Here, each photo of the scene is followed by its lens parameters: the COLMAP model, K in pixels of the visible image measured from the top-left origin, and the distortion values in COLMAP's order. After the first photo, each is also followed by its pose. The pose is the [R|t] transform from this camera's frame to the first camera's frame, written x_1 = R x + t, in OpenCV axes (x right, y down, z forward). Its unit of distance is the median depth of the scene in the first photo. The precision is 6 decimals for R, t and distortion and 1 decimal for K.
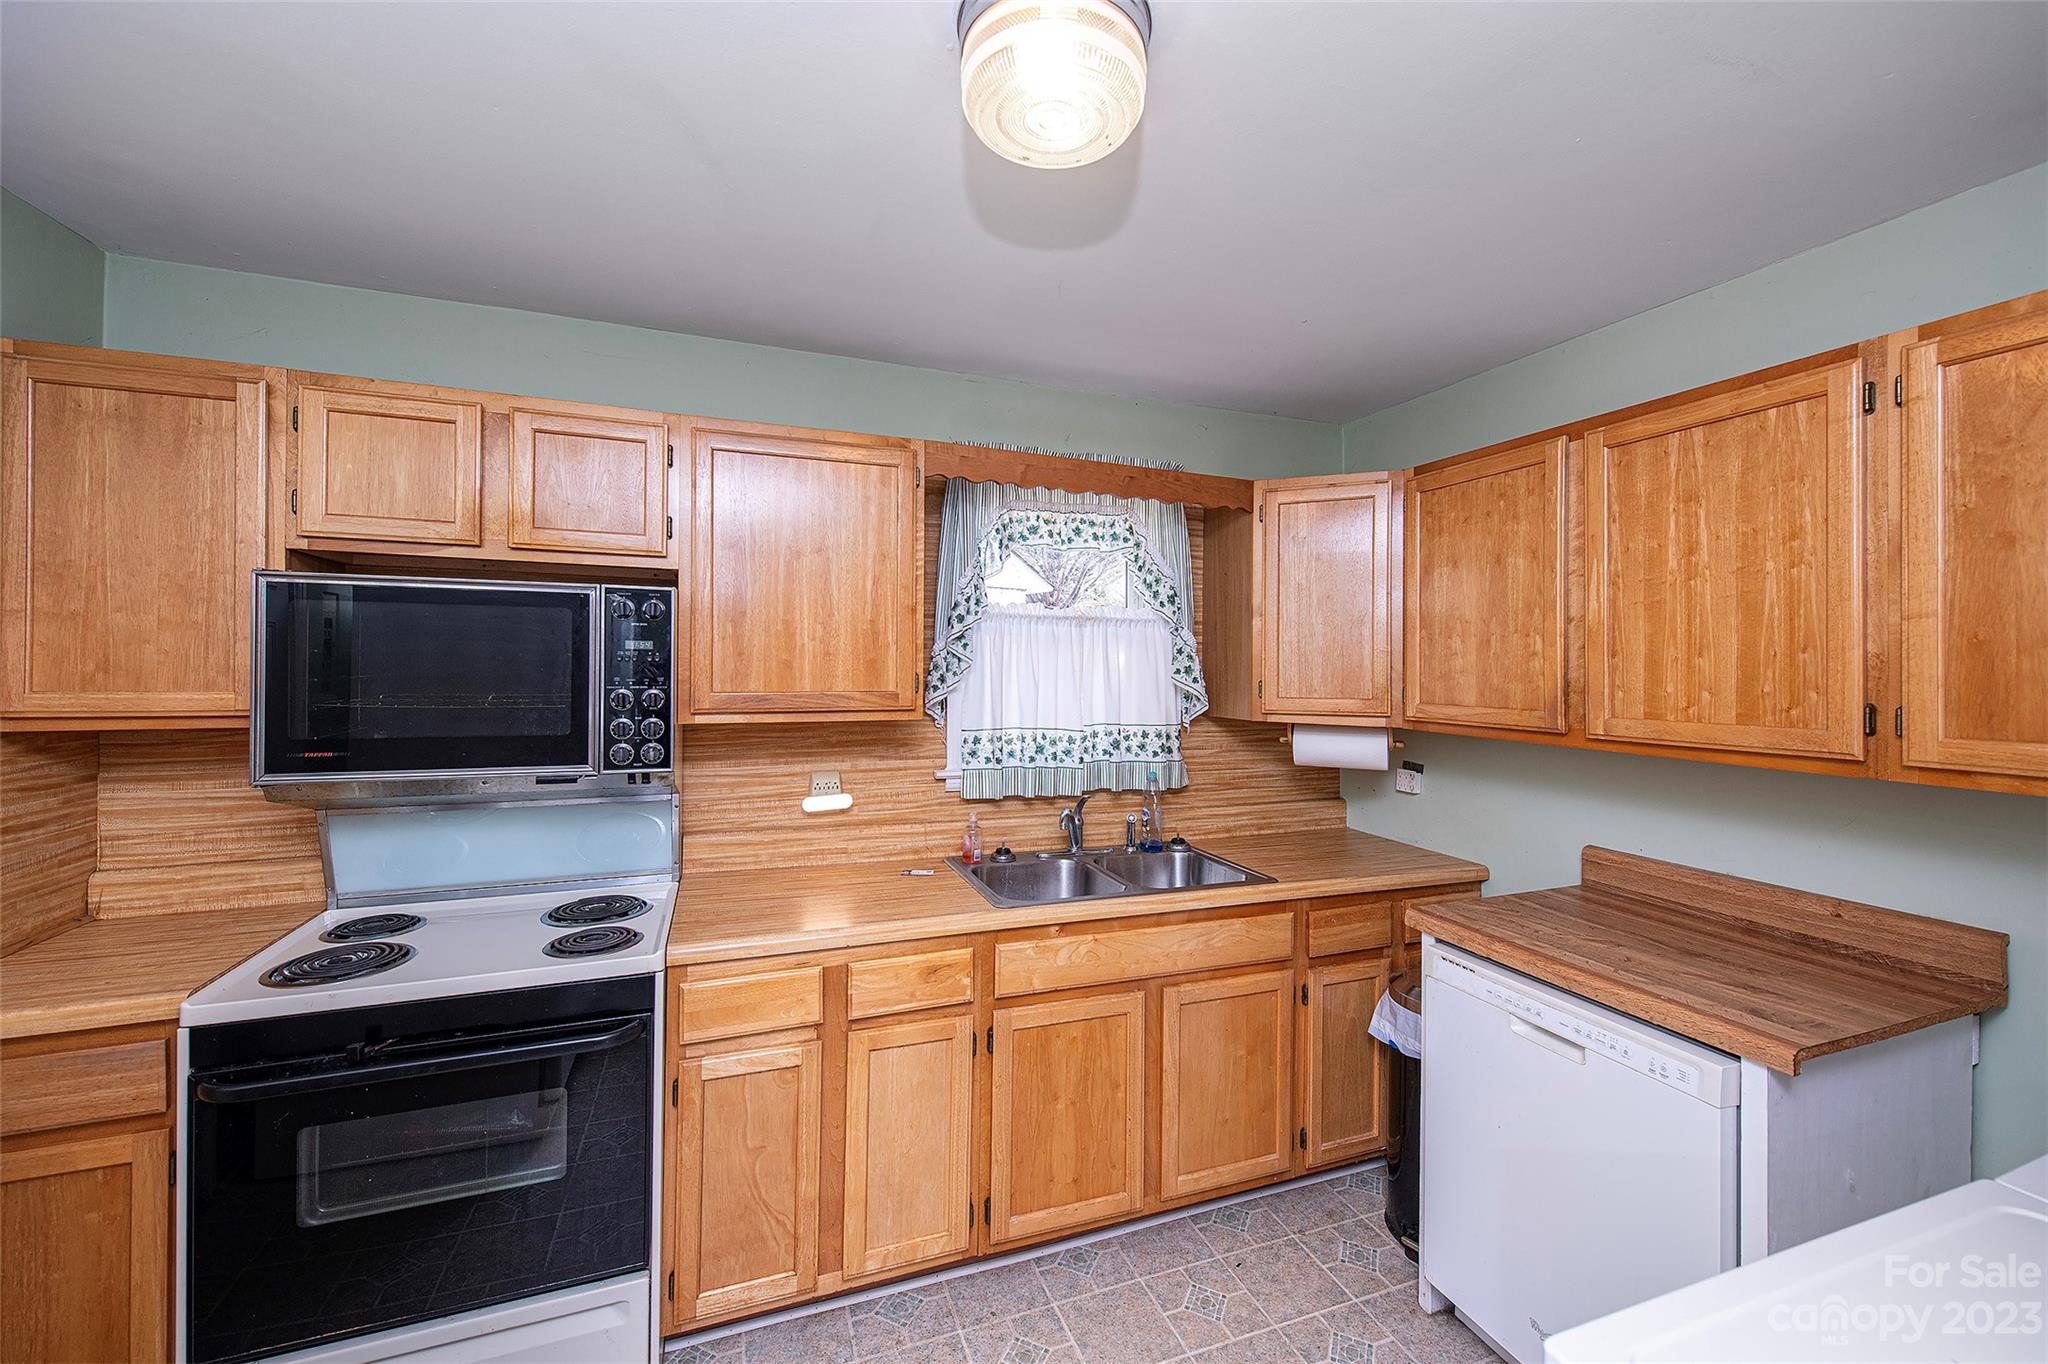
lens RADIAL K [[820.2, 0, 1027.3], [0, 820.2, 665.6], [0, 0, 1]] dist [-0.001002, -0.000130]
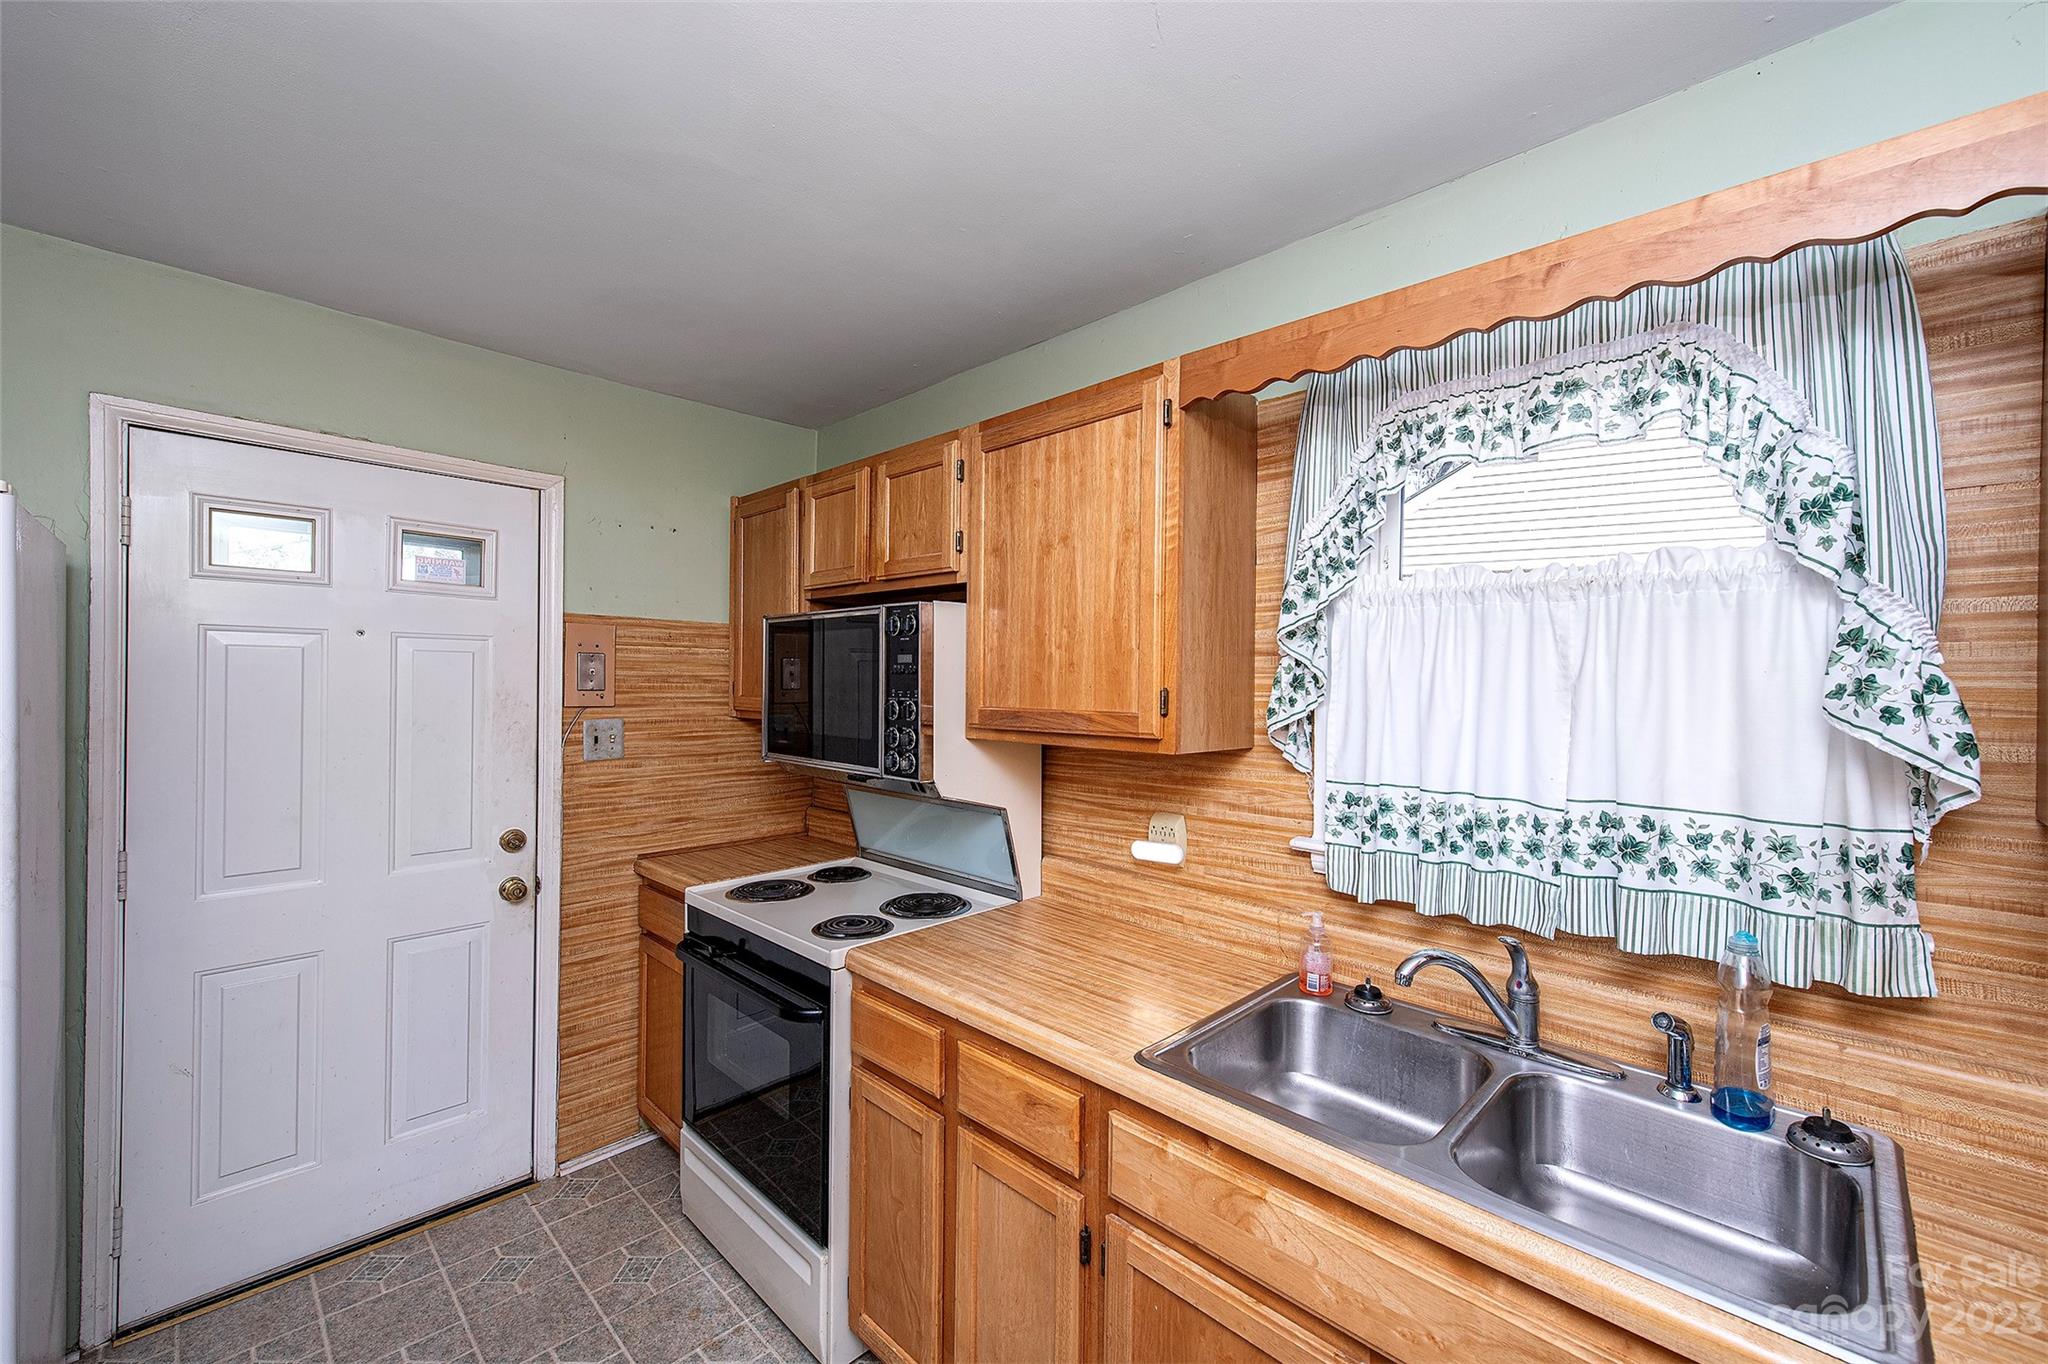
lens RADIAL K [[820.2, 0, 1022.7], [0, 820.2, 680.5], [0, 0, 1]] dist [-0.001002, -0.000130]
pose [[0.411468, -0.003364, -0.911418, 0.415128], [-0.004000, 0.999977, -0.005497, 0.005862], [0.911415, 0.005907, 0.411445, 0.537564]]
